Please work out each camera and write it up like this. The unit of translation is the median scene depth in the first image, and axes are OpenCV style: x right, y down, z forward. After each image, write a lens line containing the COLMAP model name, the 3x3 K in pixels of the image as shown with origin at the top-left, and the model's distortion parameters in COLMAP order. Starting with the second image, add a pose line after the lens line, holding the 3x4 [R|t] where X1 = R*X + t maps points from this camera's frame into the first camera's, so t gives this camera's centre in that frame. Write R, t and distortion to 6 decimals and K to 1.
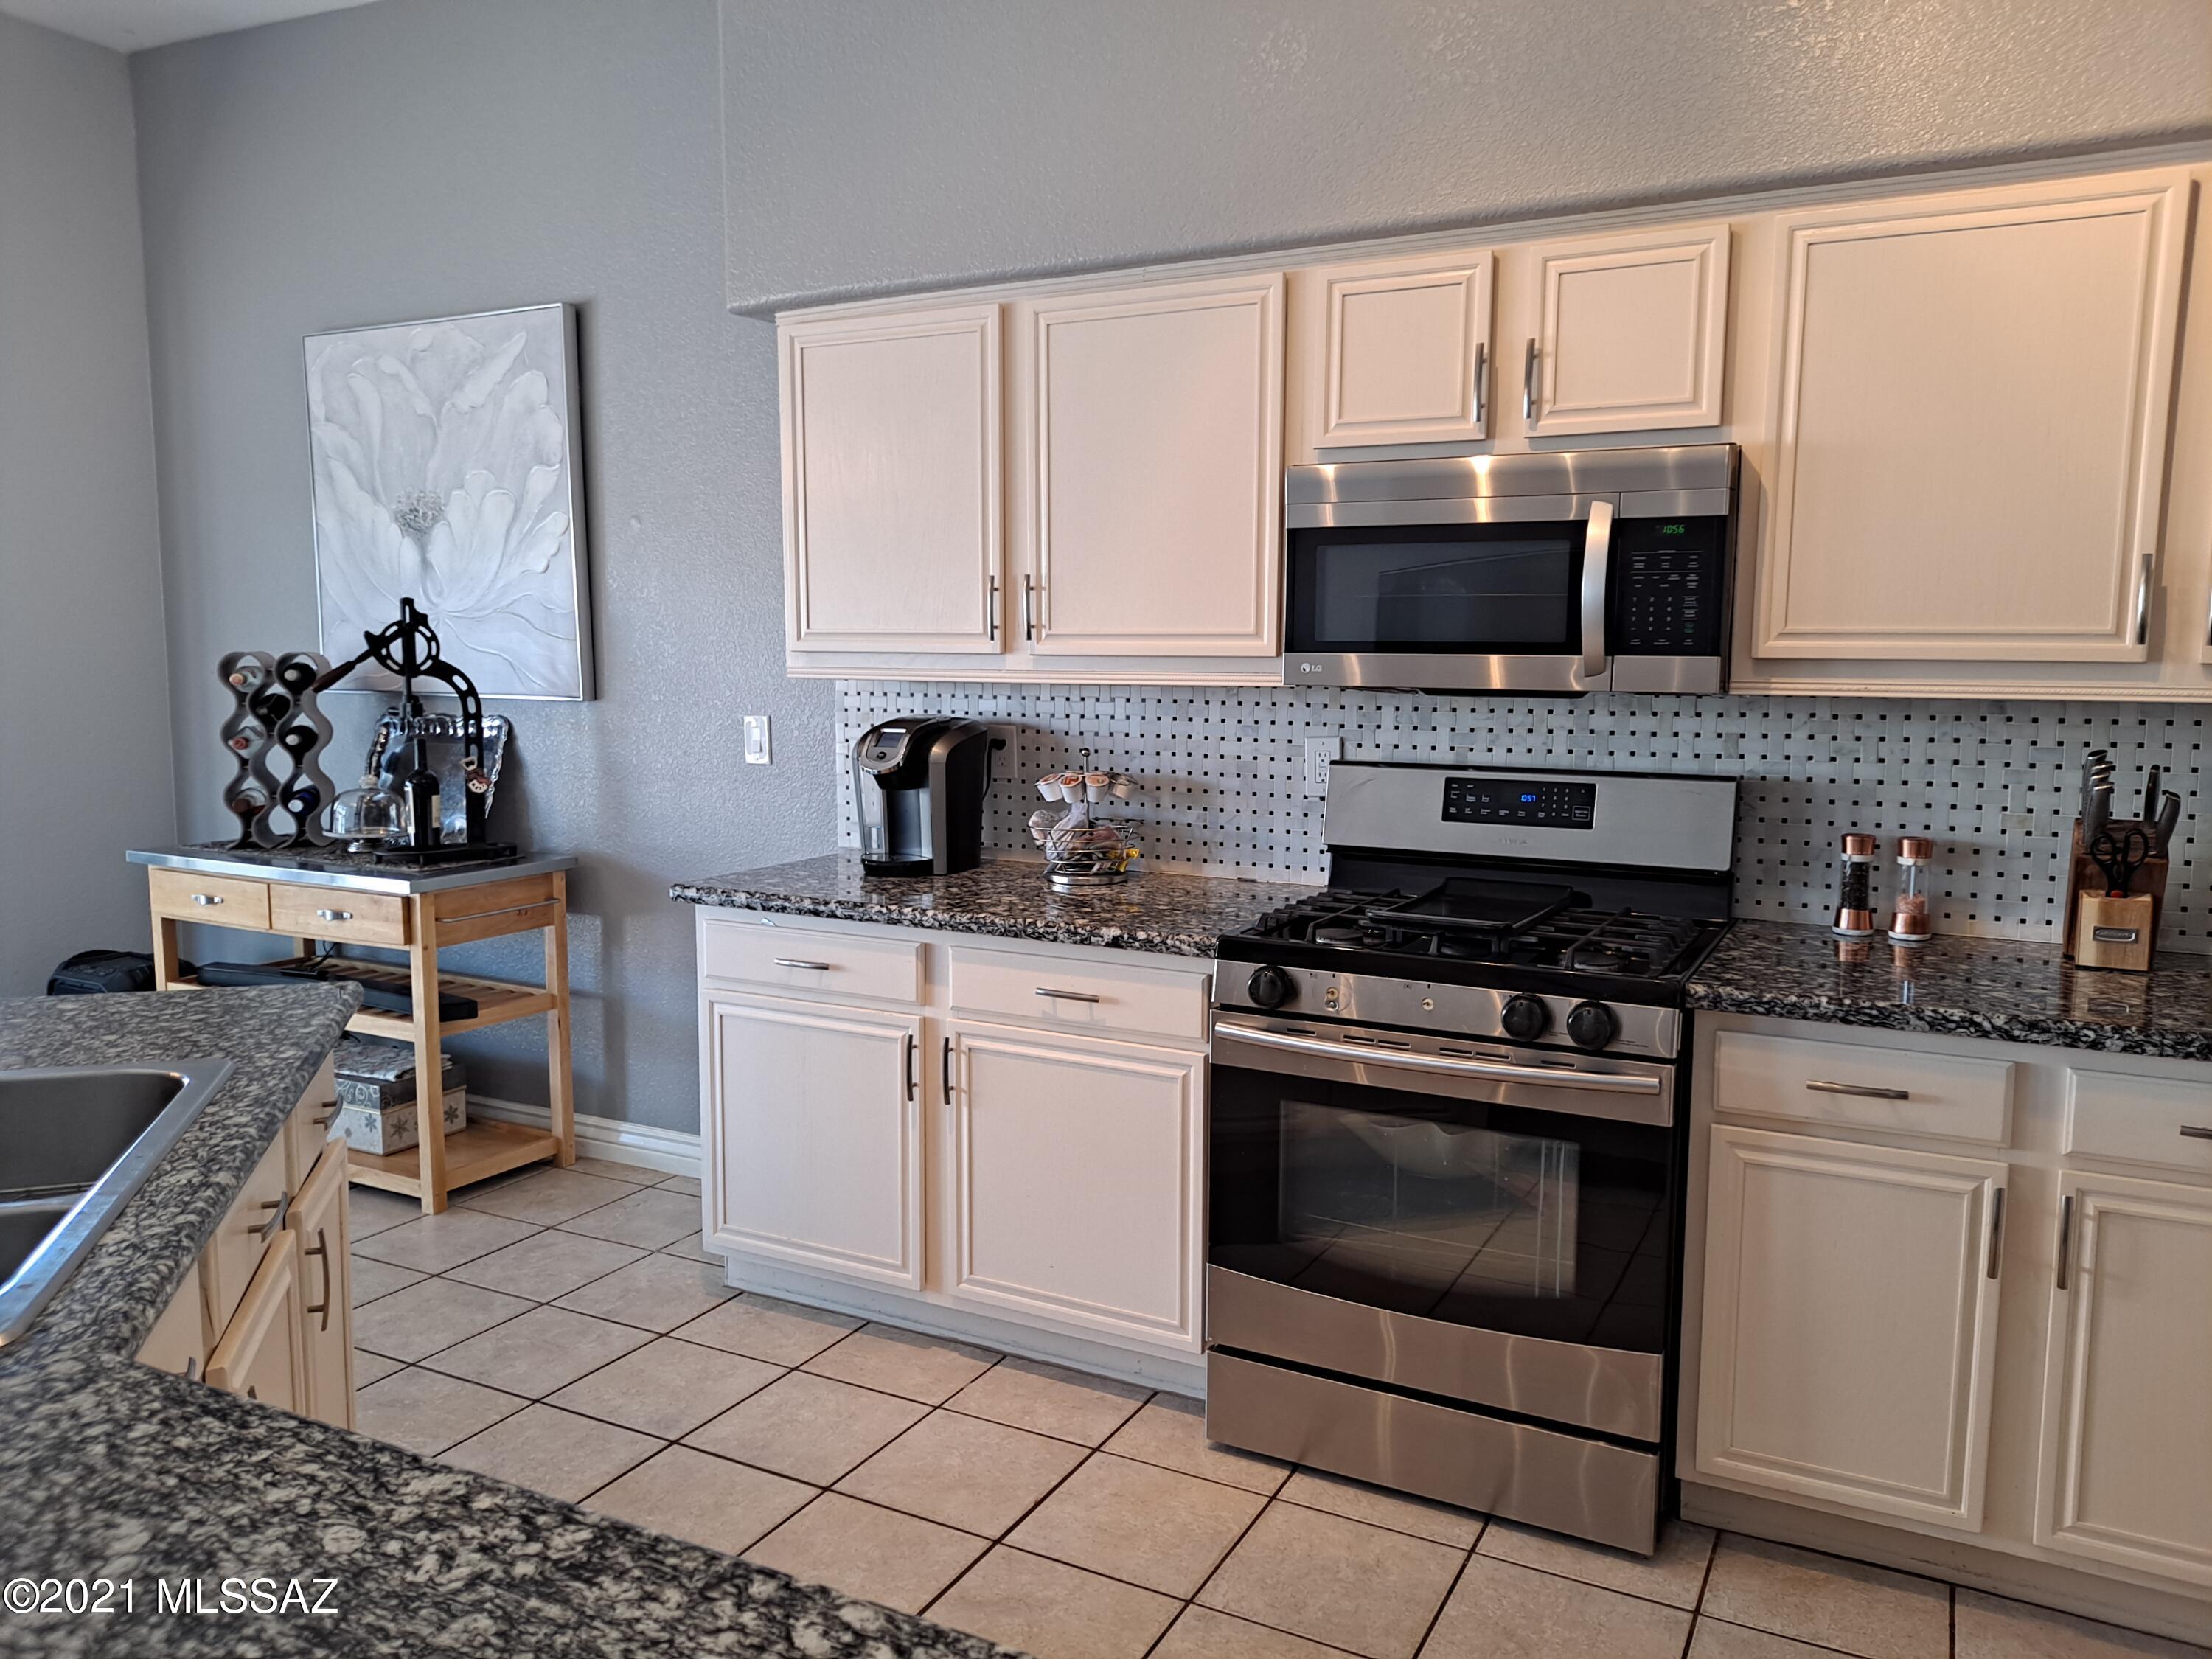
lens RADIAL K [[1623.7, 0, 1103.2], [0, 1623.7, 827.1], [0, 0, 1]] dist [0.060640, -0.068868]
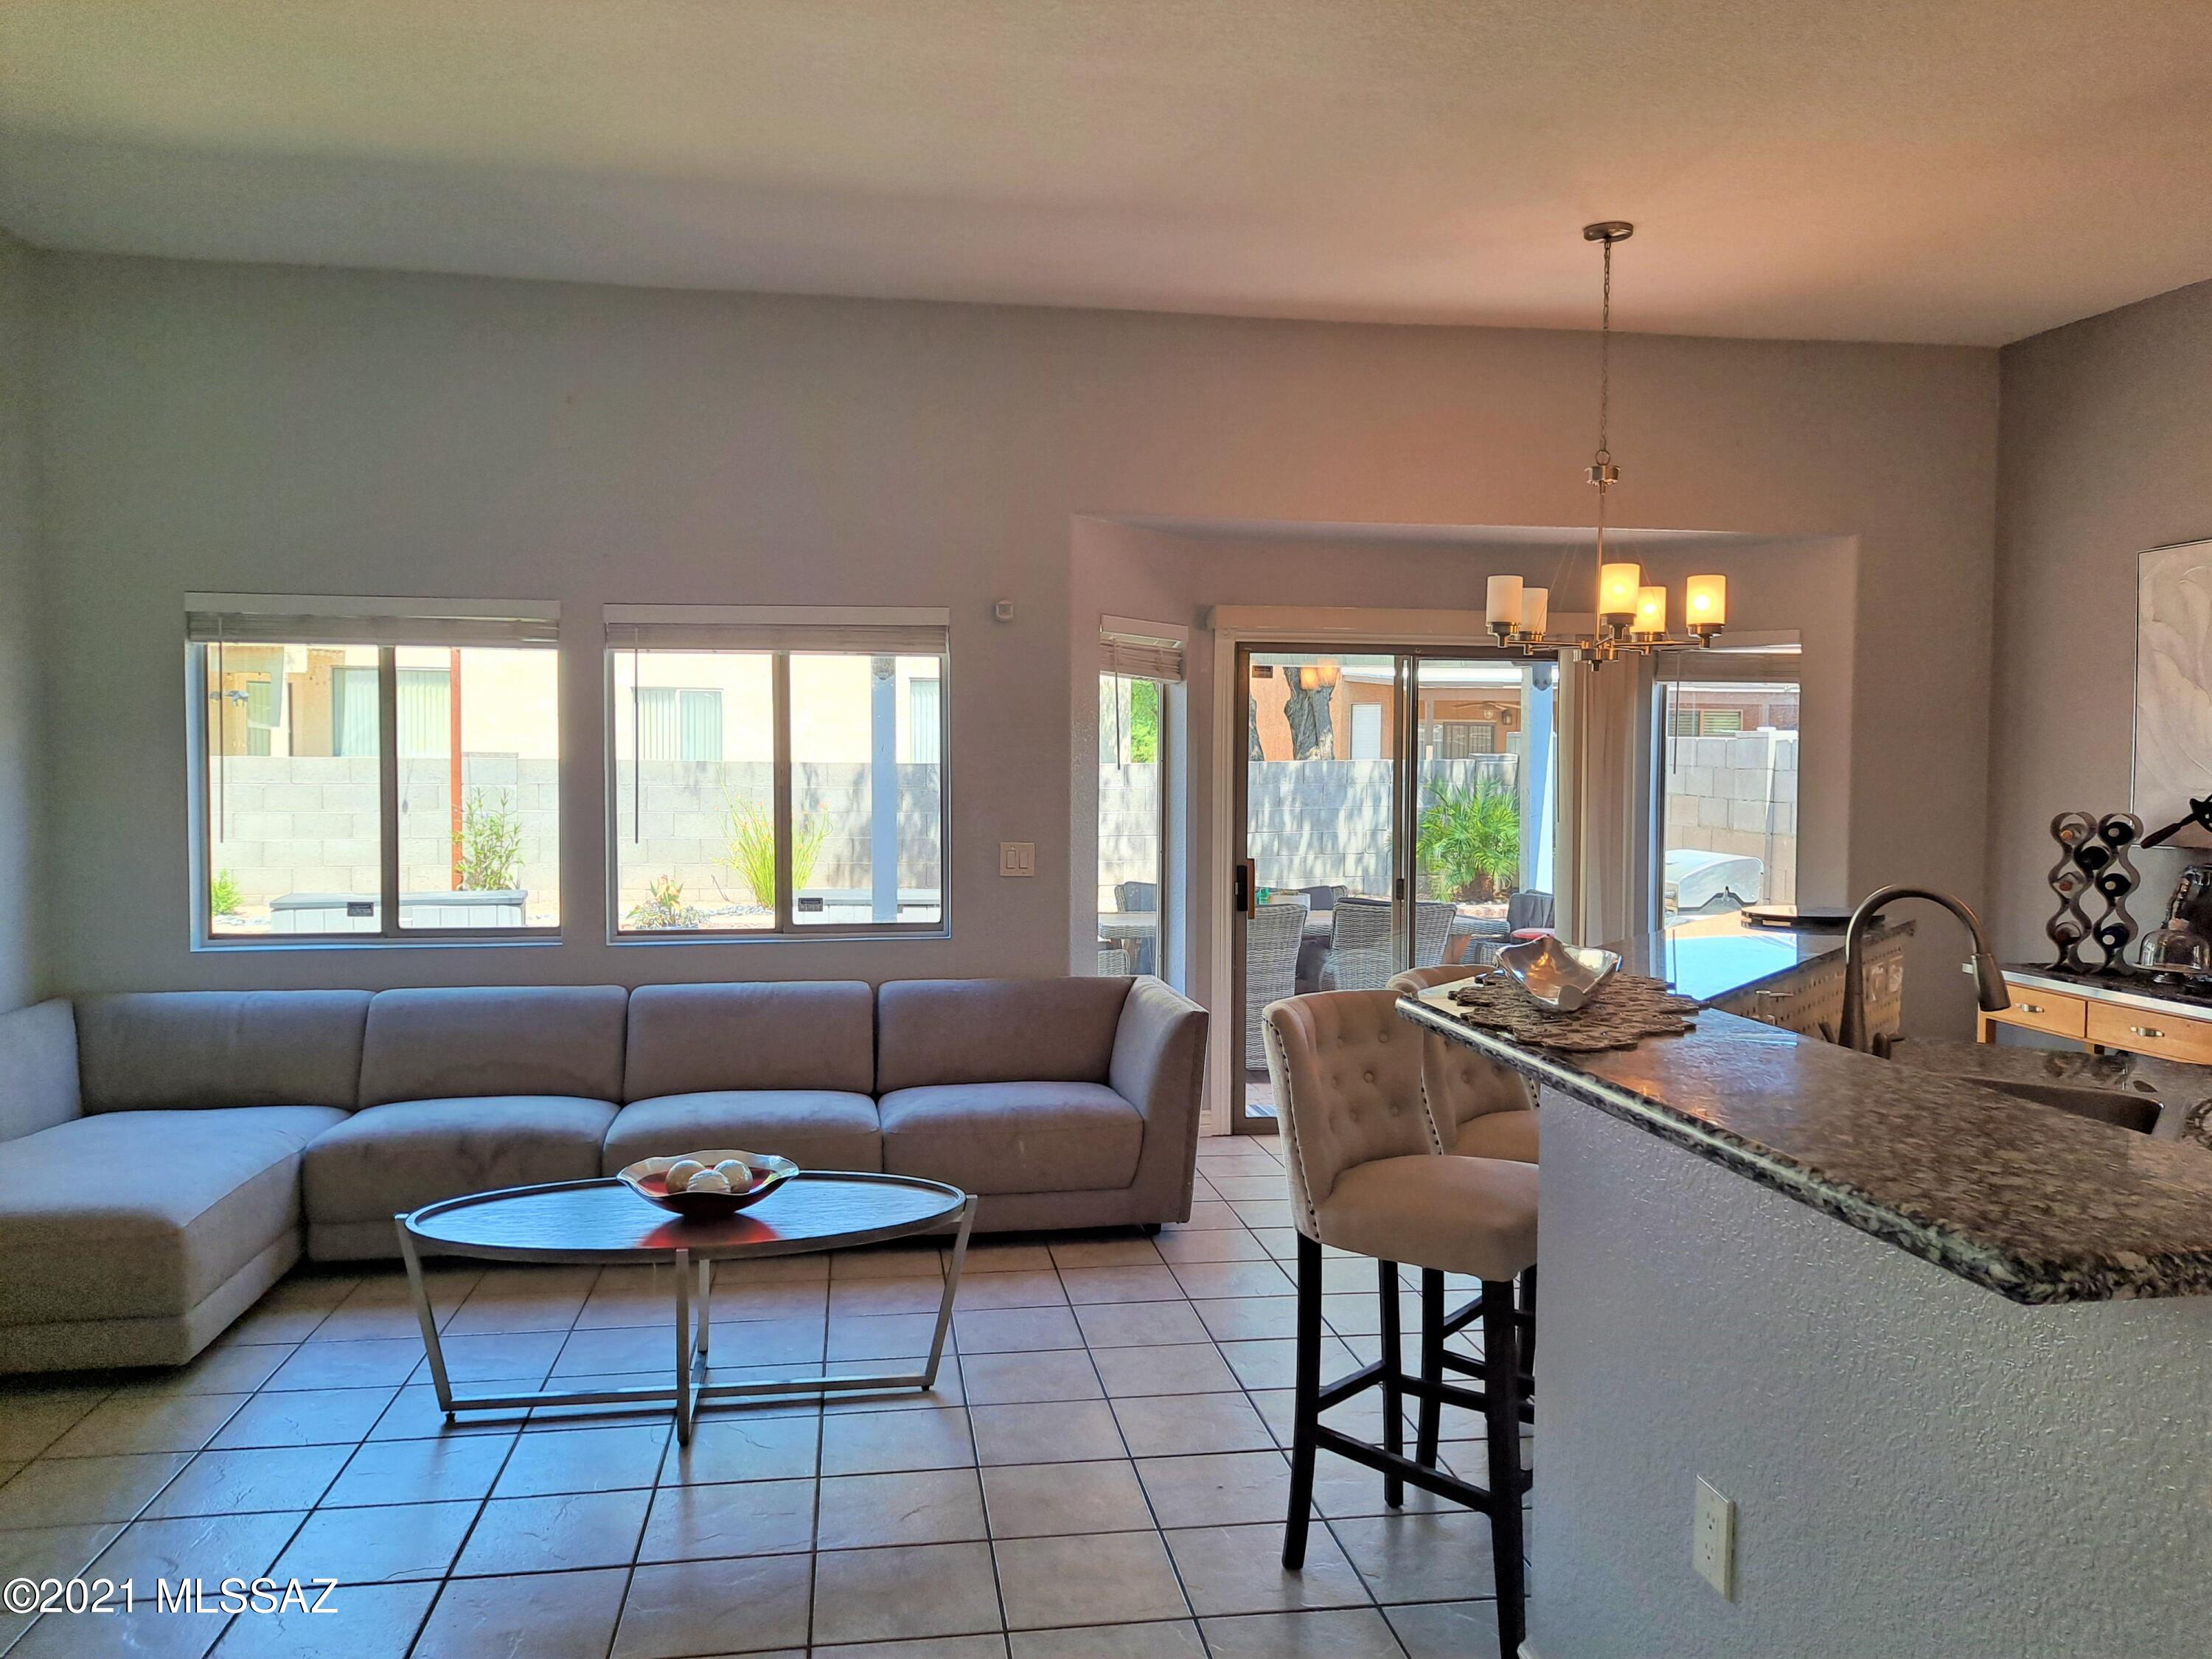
lens RADIAL K [[1623.7, 0, 1103.2], [0, 1623.7, 827.1], [0, 0, 1]] dist [0.060640, -0.068868]
pose [[0.593452, 0.029901, -0.804314, 0.055089], [-0.095374, 0.994881, -0.033385, 0.020010], [0.799199, 0.096523, 0.593266, -0.415570]]
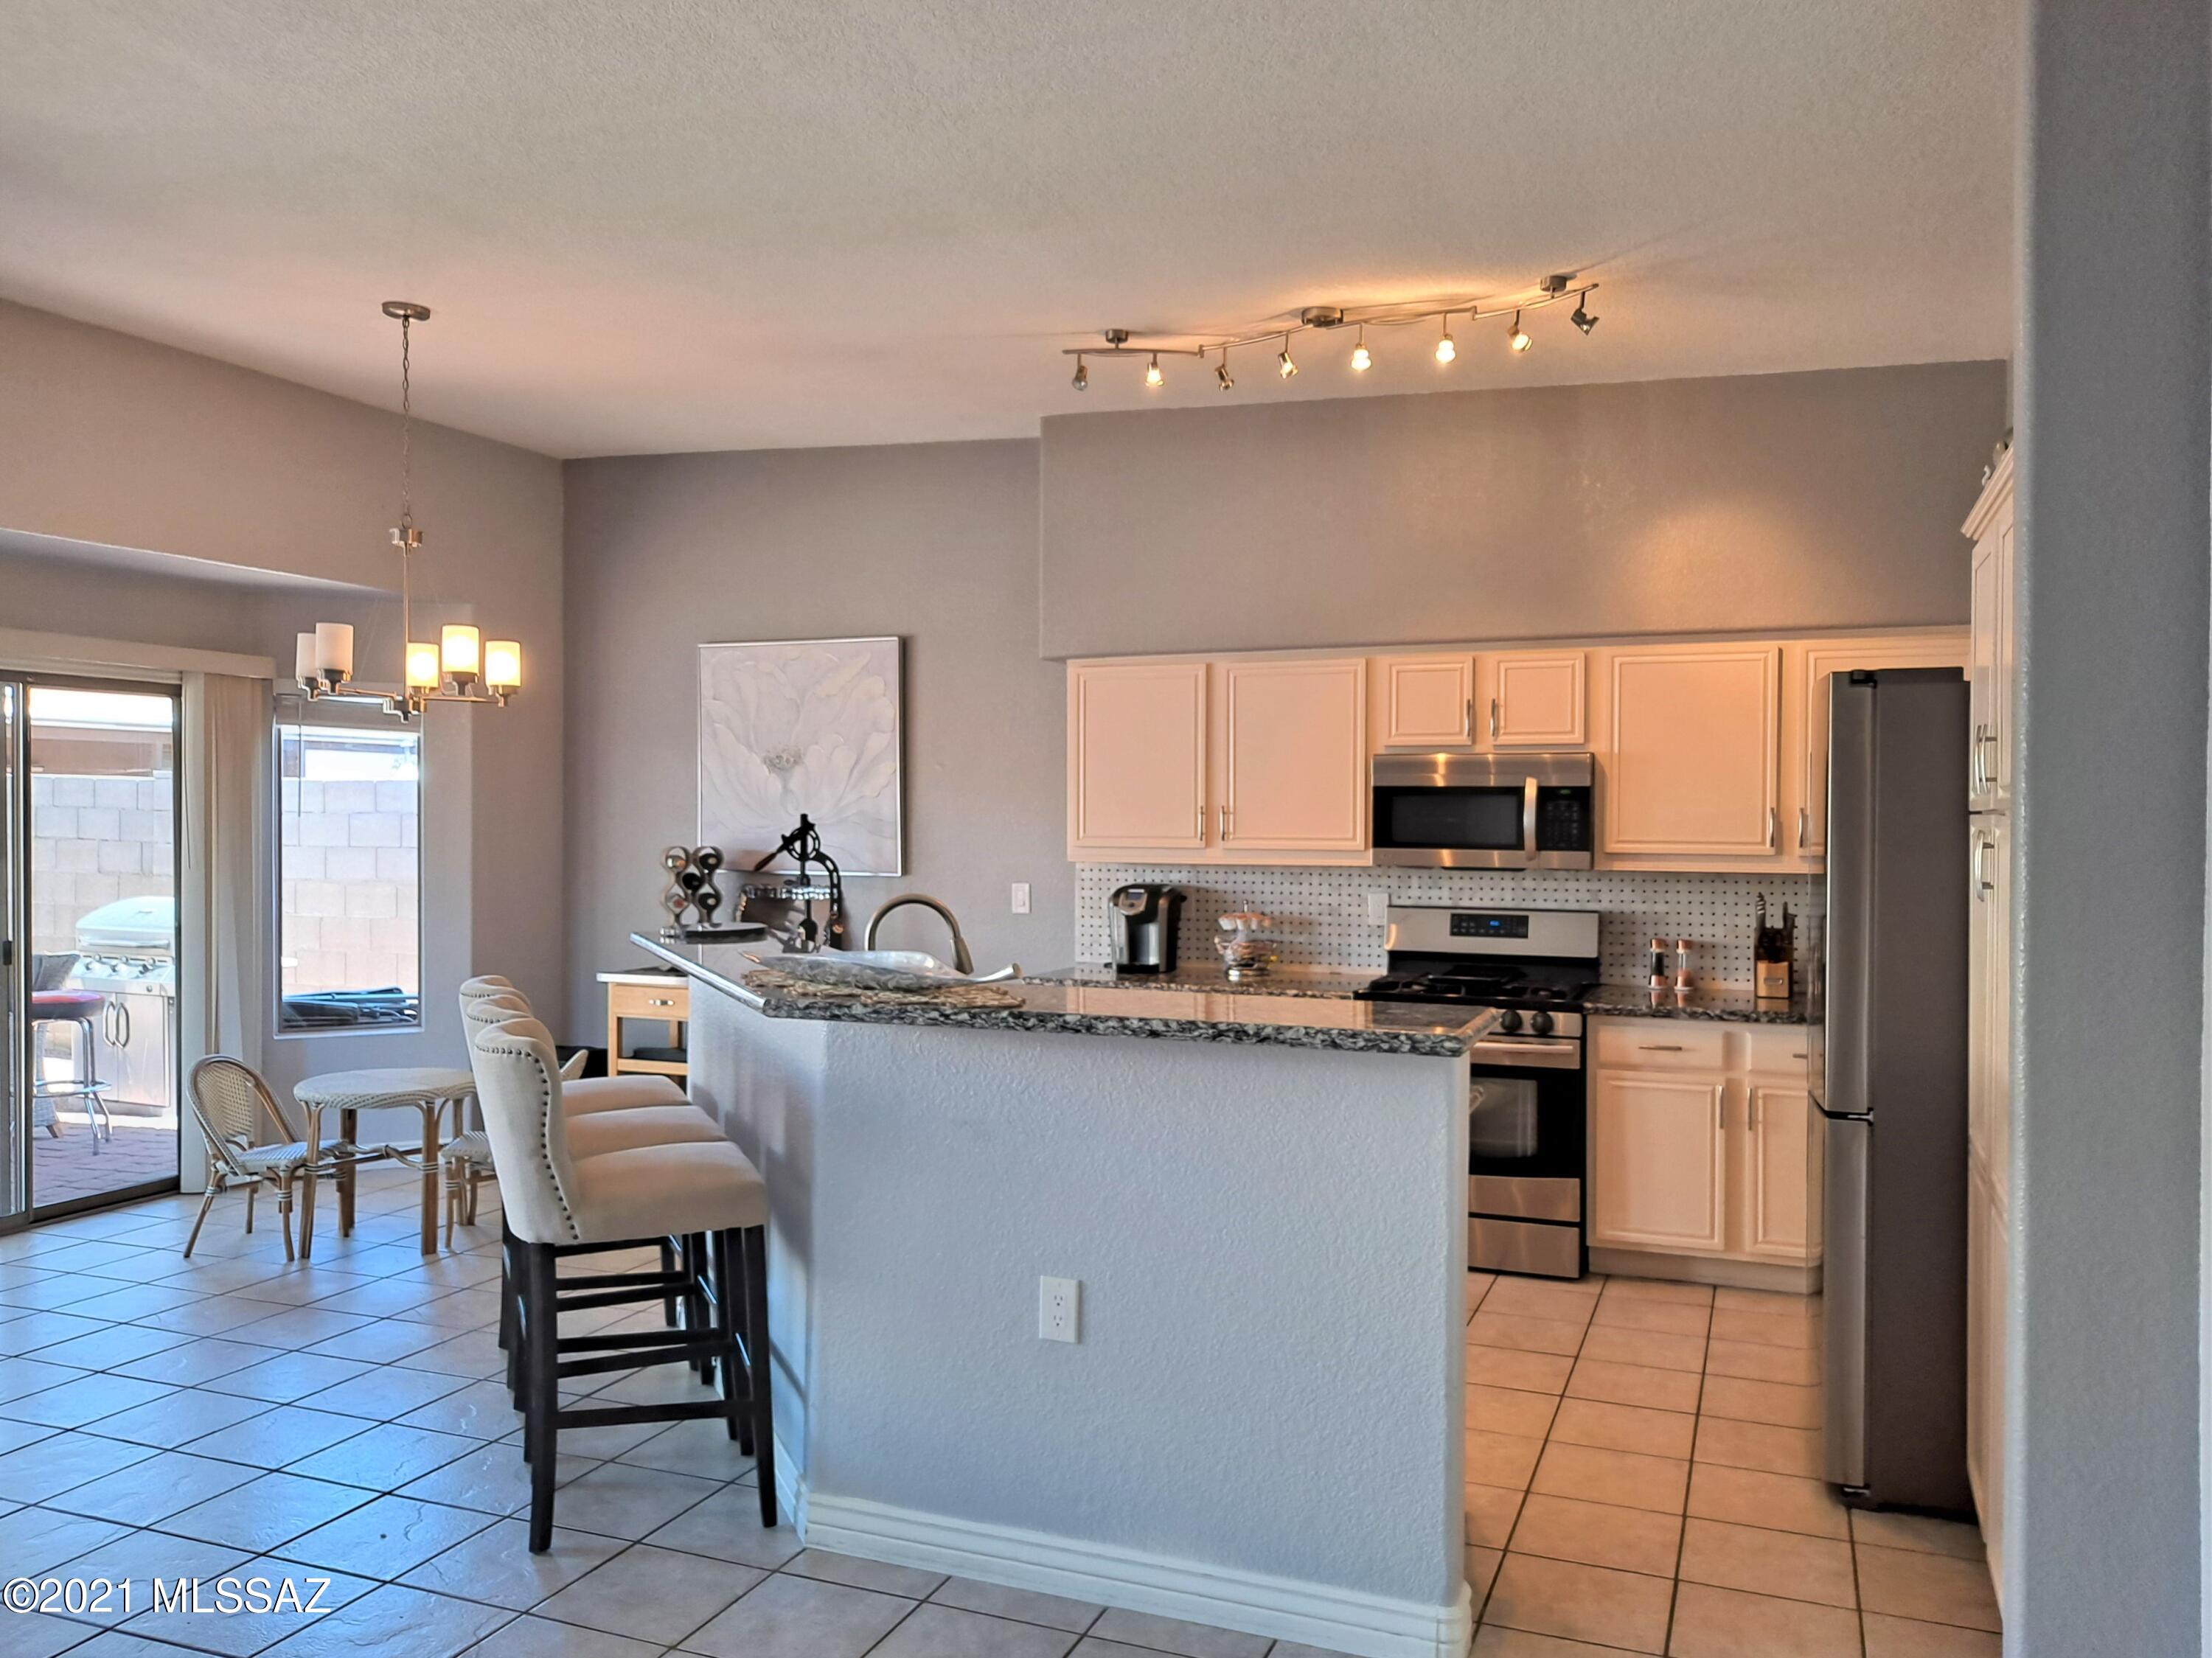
lens RADIAL K [[1682.4, 0, 1109.8], [0, 1682.4, 820.6], [0, 0, 1]] dist [0.054105, -0.063653]
pose [[0.994326, -0.001216, 0.106371, -0.362411], [0.012719, 0.994120, -0.107533, 0.063052], [-0.105614, 0.108276, 0.988495, -0.841823]]
